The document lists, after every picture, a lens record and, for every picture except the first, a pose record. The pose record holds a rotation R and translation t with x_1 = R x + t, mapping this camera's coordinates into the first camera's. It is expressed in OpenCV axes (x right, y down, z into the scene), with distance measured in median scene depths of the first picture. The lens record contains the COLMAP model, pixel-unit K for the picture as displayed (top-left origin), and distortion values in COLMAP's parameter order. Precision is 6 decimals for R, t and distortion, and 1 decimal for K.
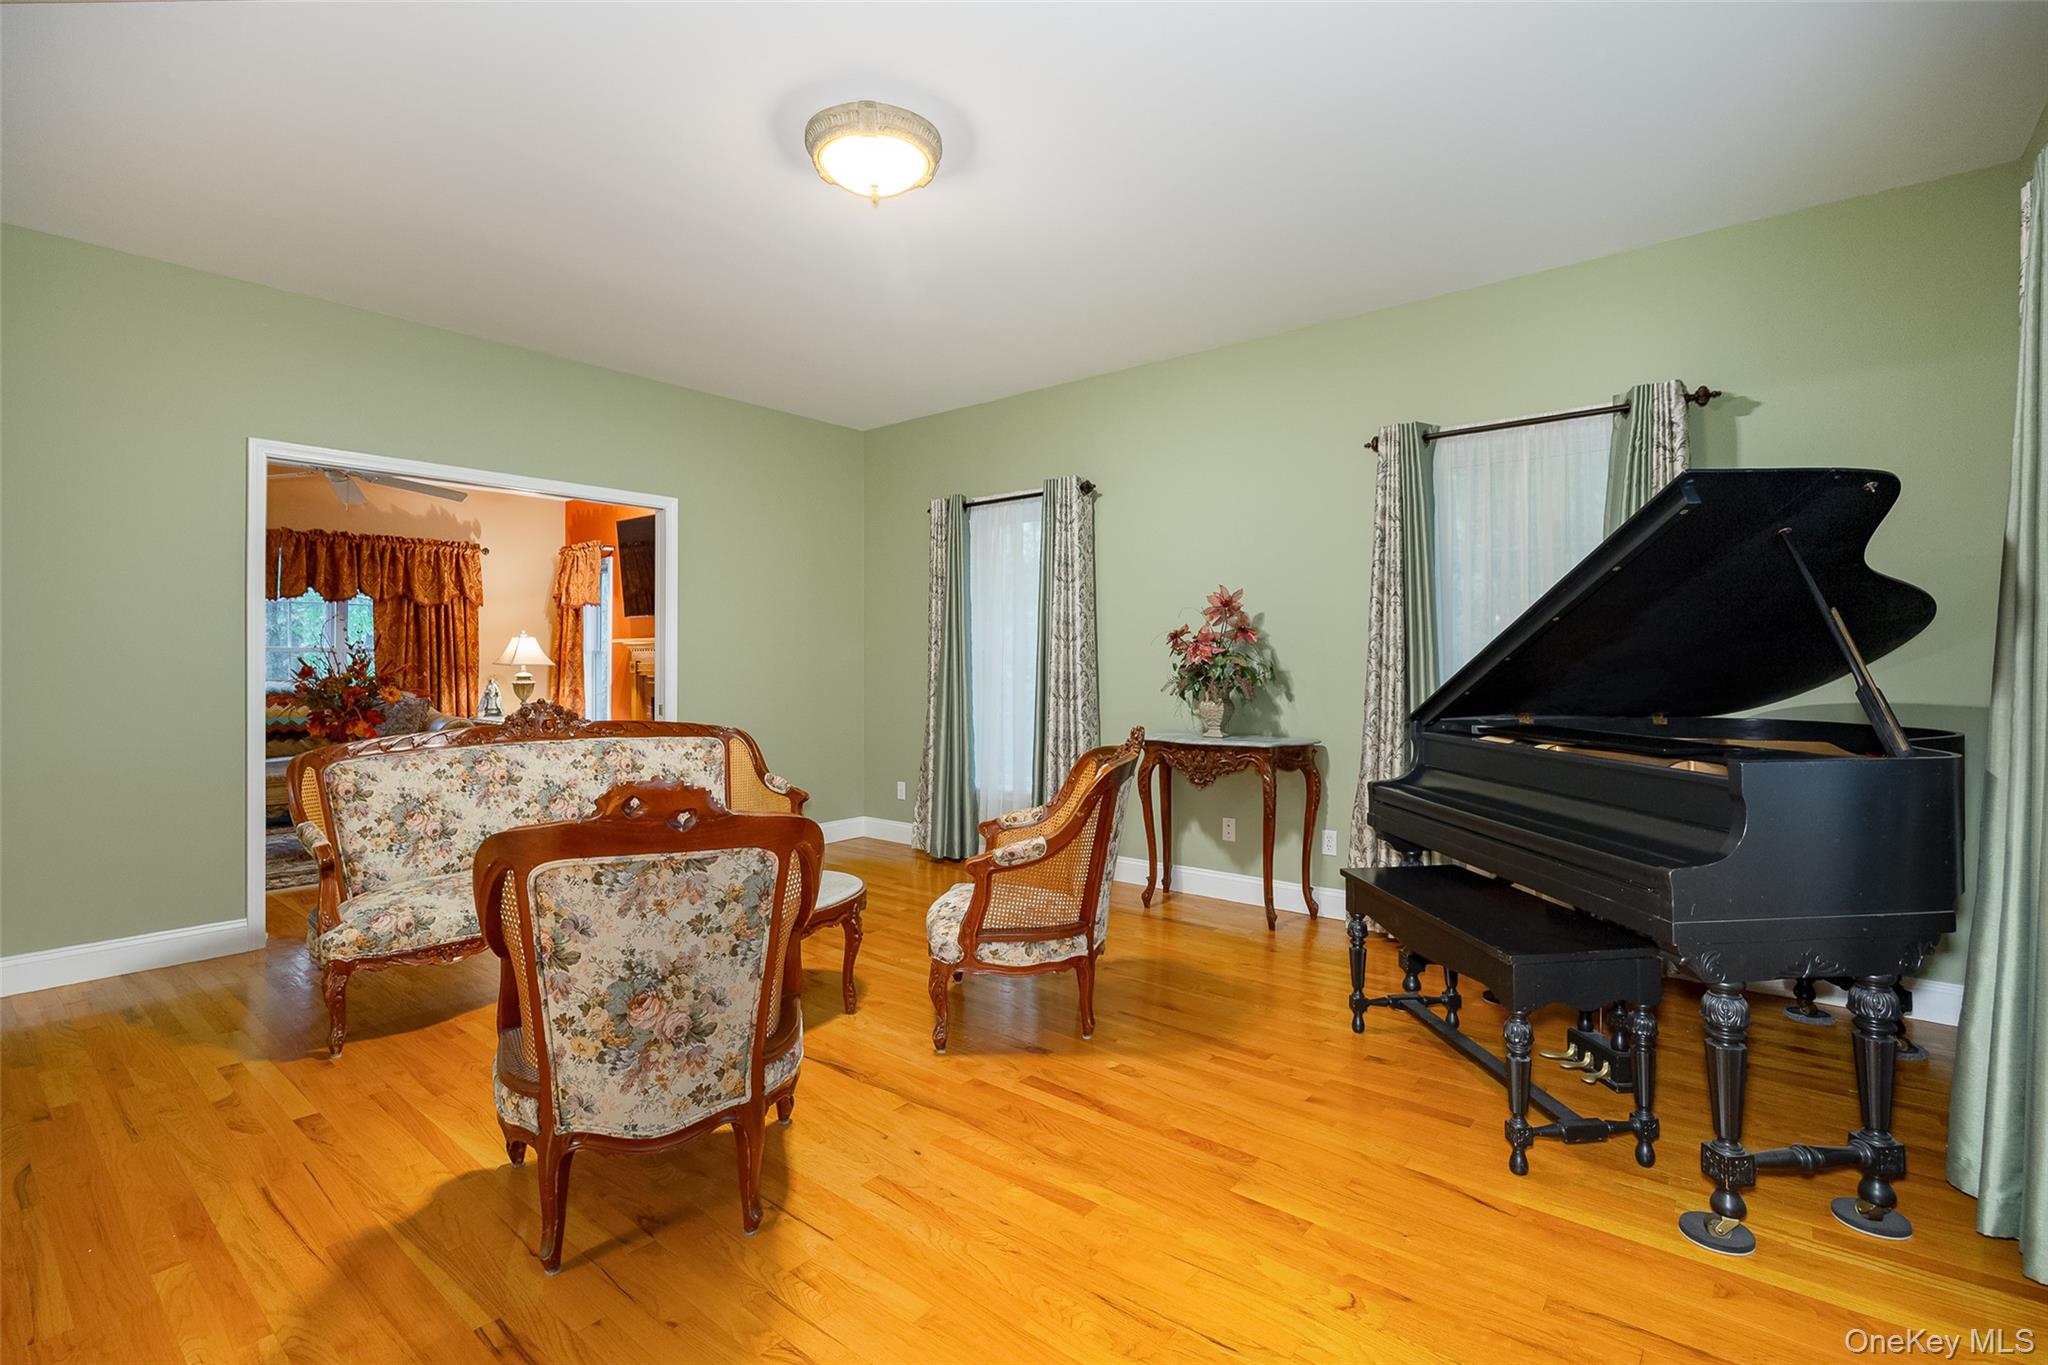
lens RADIAL K [[940.3, 0, 1020.2], [0, 940.3, 684.5], [0, 0, 1]] dist [-0.001381, -0.000078]
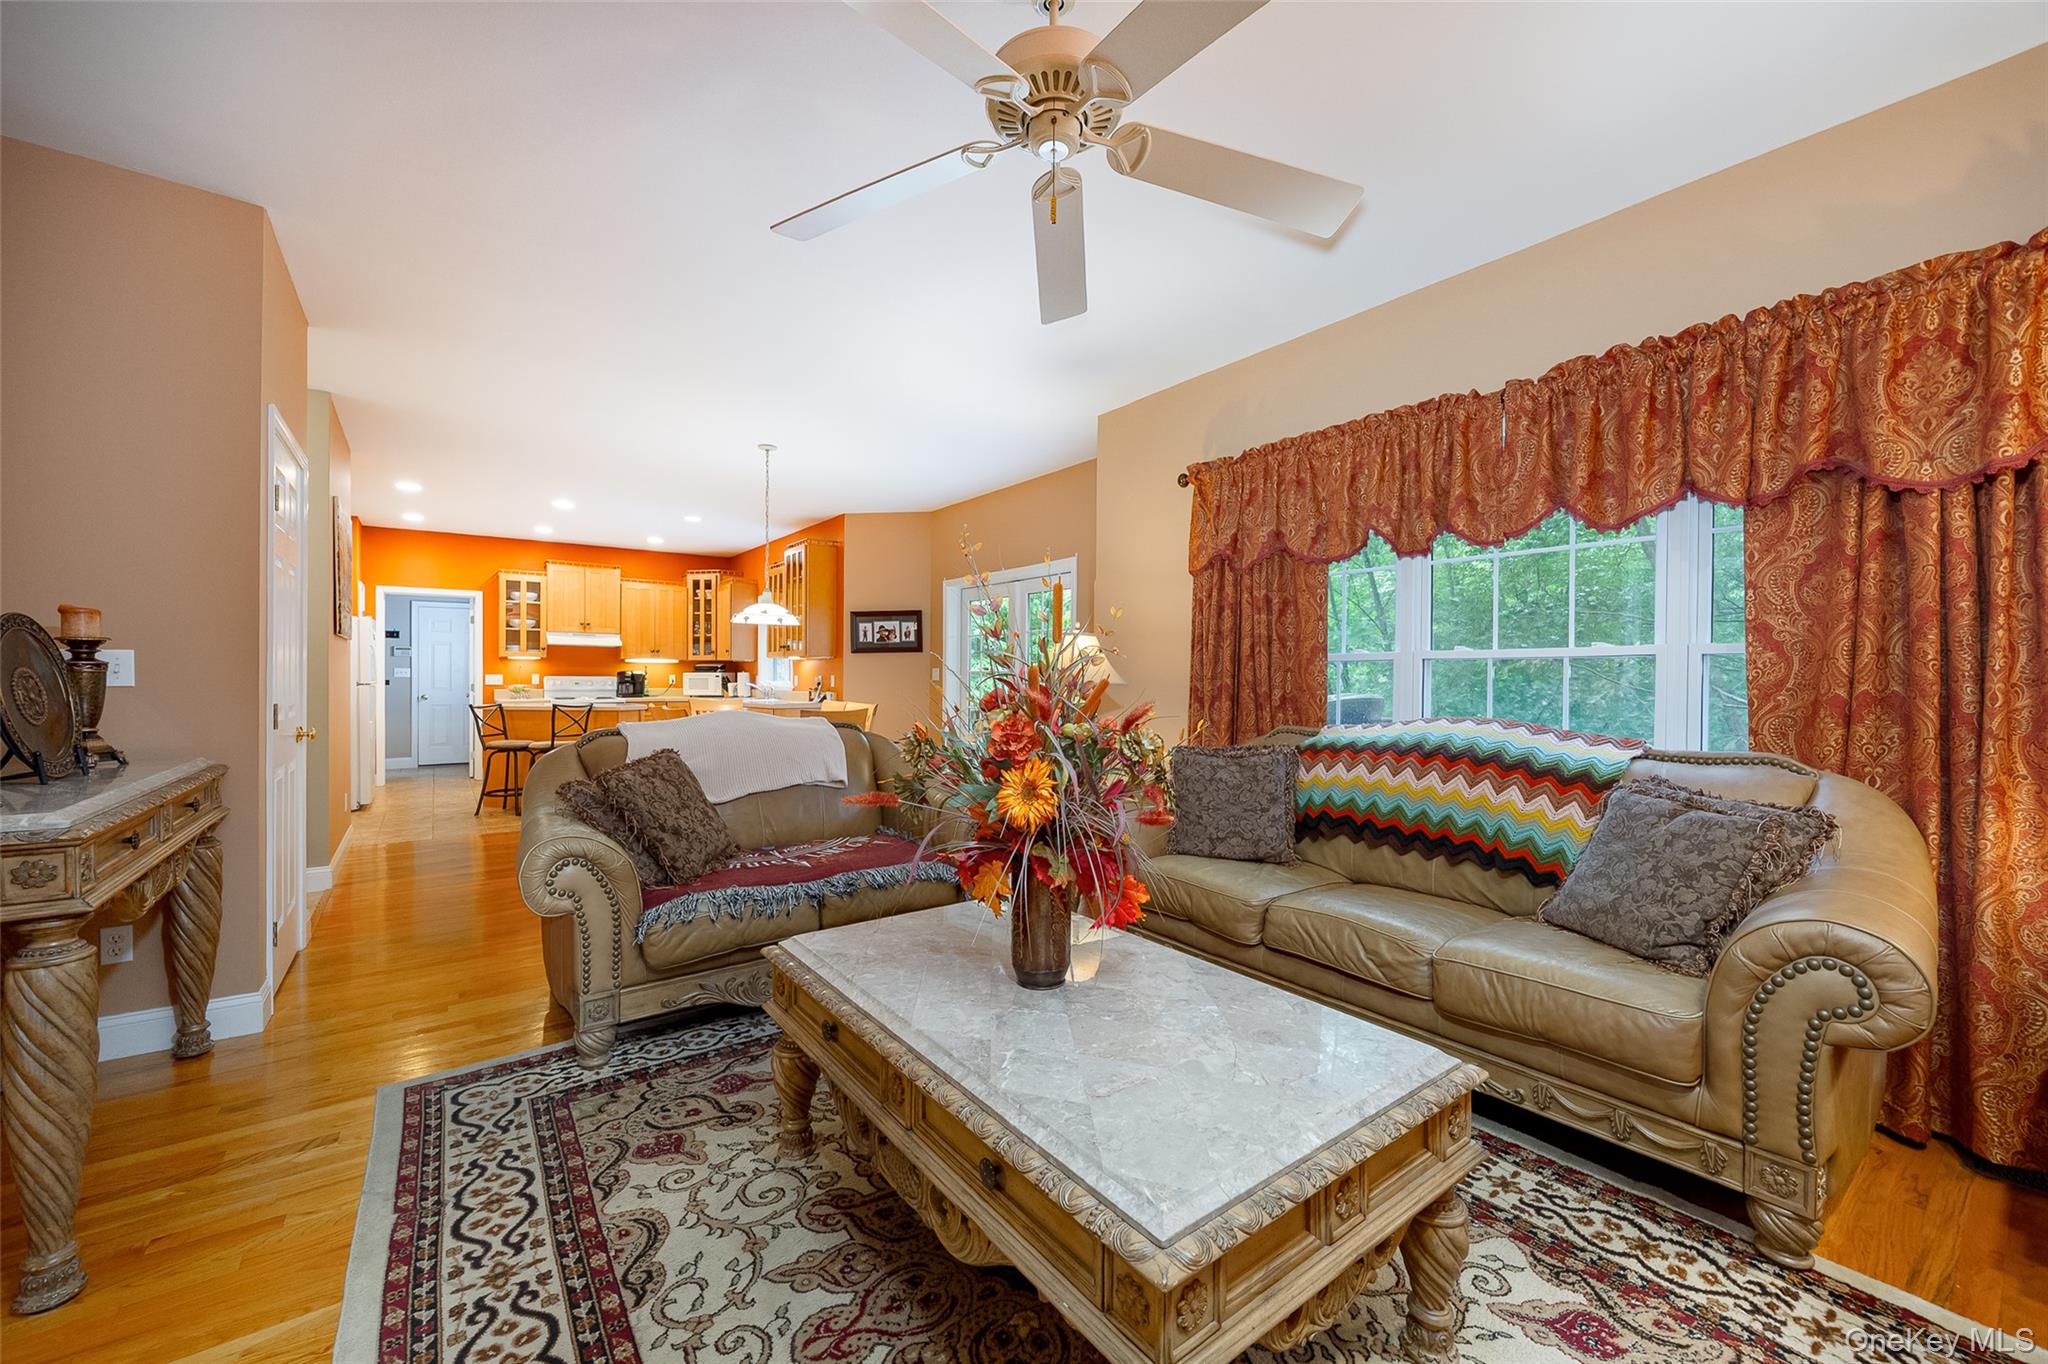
lens RADIAL K [[789.9, 0, 1007.8], [0, 789.9, 682.8], [0, 0, 1]] dist [-0.001387, 0.000353]
pose [[-0.244626, 0.006147, -0.969598, -0.327067], [-0.034227, 0.999302, 0.014971, -0.017191], [0.969013, 0.036848, -0.244245, 0.795400]]
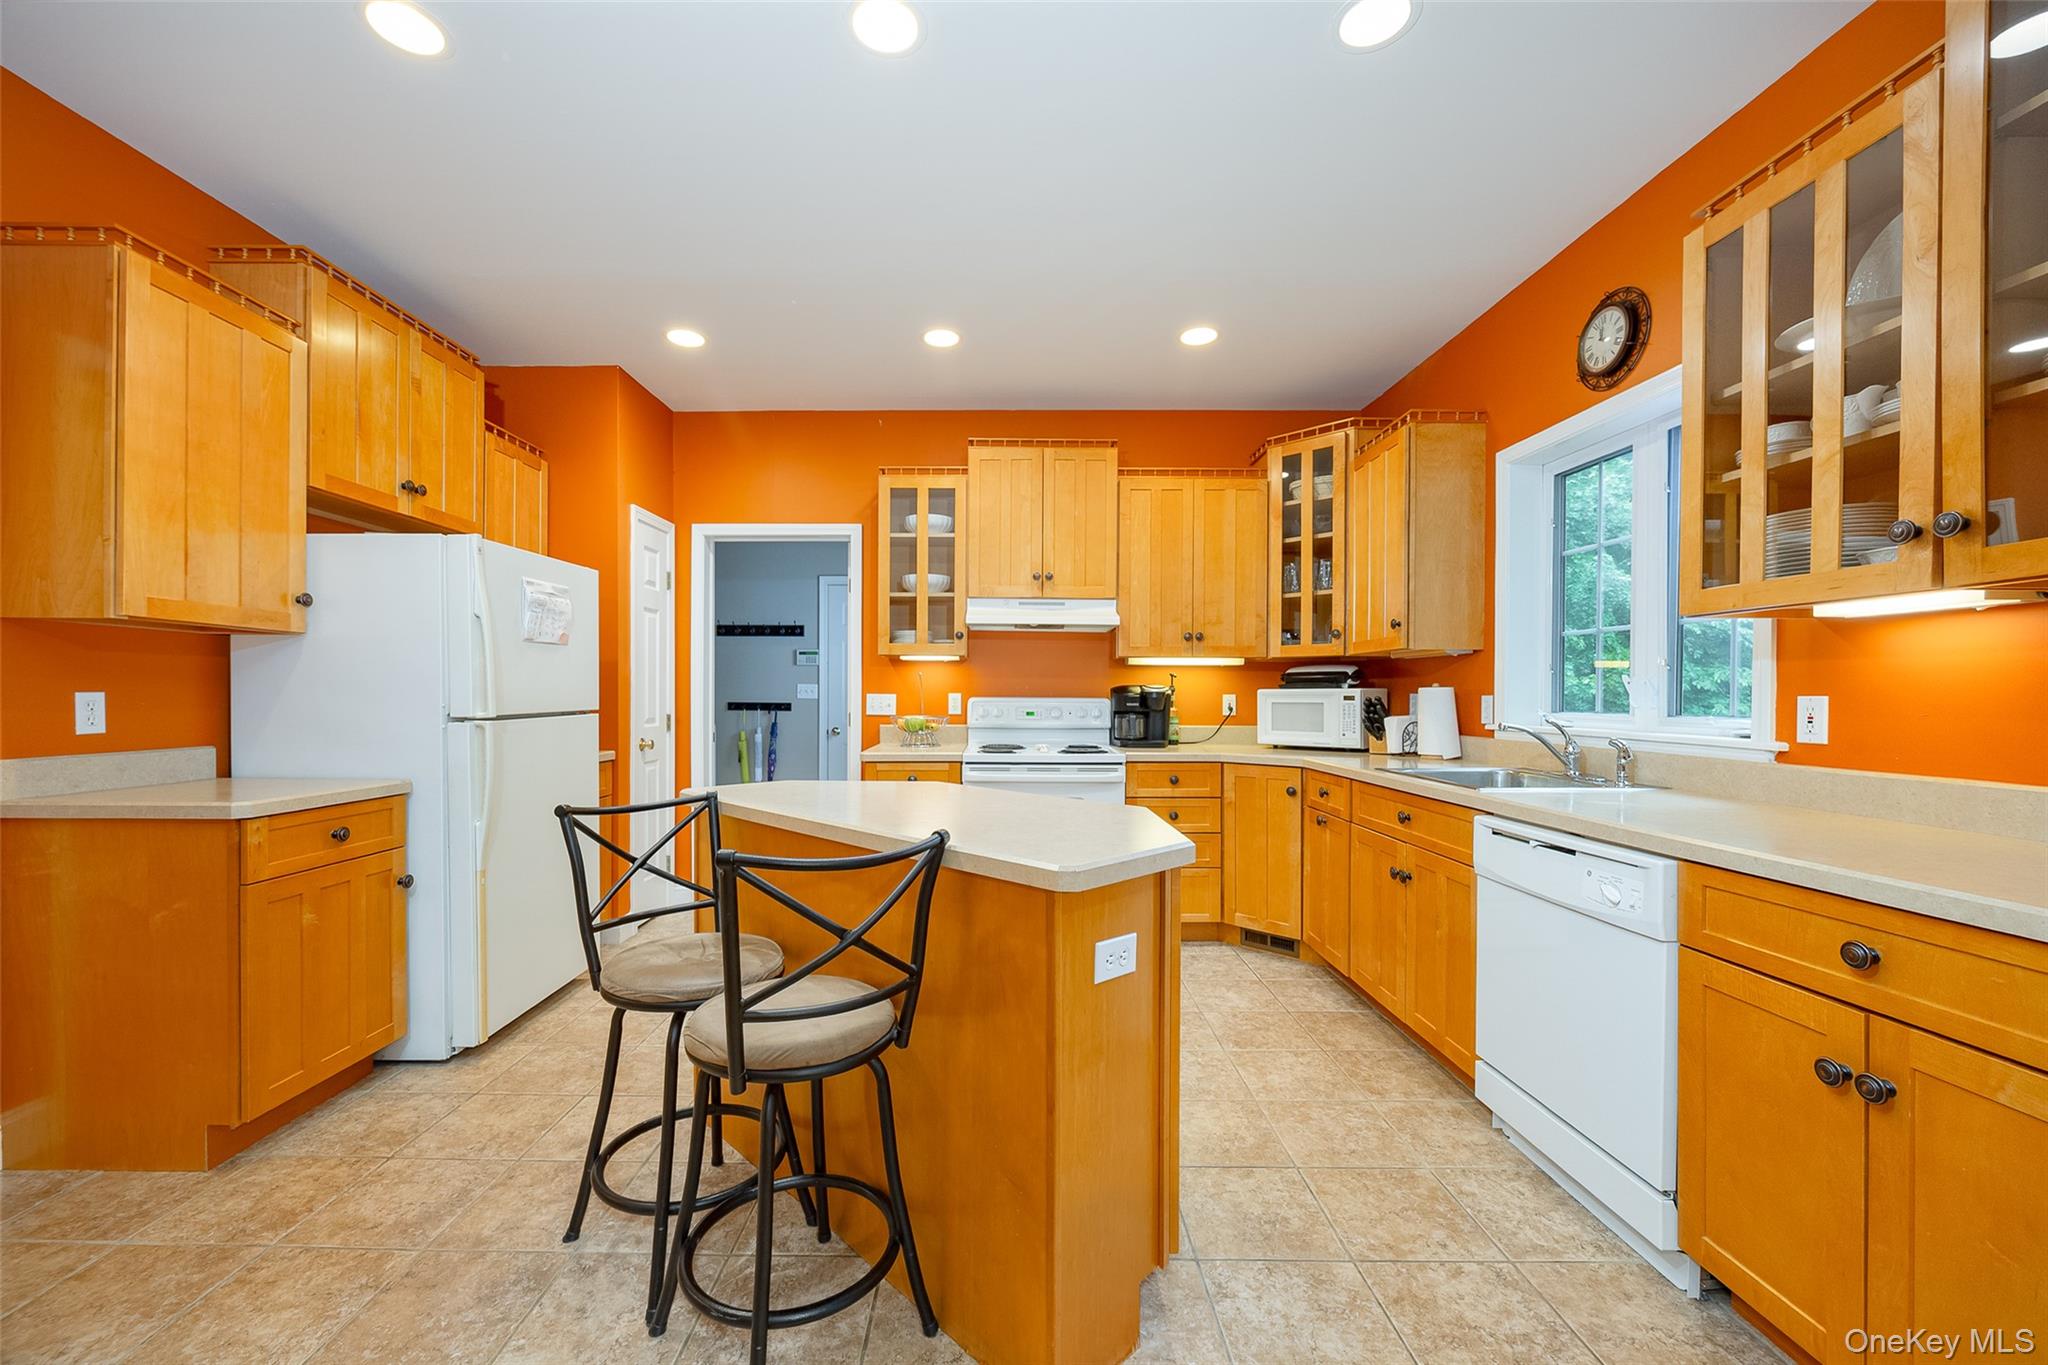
lens RADIAL K [[789.9, 0, 994.8], [0, 789.9, 693.0], [0, 0, 1]] dist [-0.001387, 0.000353]
pose [[-0.778377, -0.002936, -0.627791, -0.982476], [-0.022863, 0.999458, 0.023673, -0.001798], [0.627381, 0.032780, -0.778022, 0.264455]]
